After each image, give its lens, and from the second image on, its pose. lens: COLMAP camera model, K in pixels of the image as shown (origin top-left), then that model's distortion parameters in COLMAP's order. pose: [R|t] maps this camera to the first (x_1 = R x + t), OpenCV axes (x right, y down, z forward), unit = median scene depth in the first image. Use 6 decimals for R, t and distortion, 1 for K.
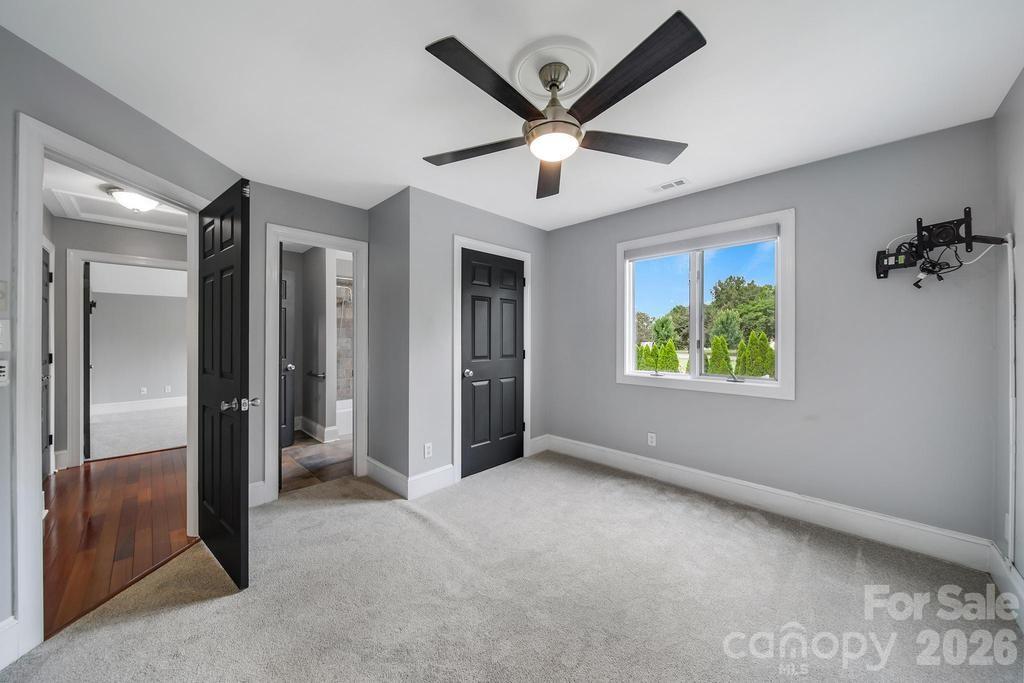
lens RADIAL K [[361.6, 0, 509.5], [0, 361.6, 336.1], [0, 0, 1]] dist [-0.002133, -0.000172]
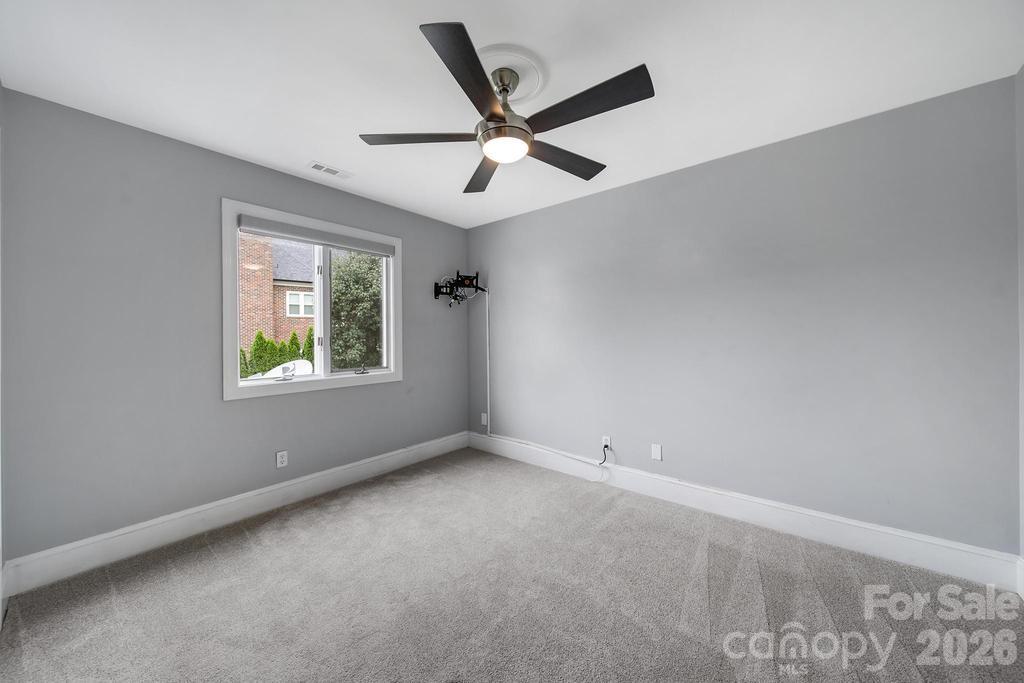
lens RADIAL K [[361.6, 0, 509.5], [0, 361.6, 336.1], [0, 0, 1]] dist [-0.002133, -0.000172]
pose [[-0.091885, -0.005087, 0.995757, -0.527047], [0.002083, 0.999984, 0.005301, 0.003799], [-0.995767, 0.002561, -0.091873, 0.632749]]
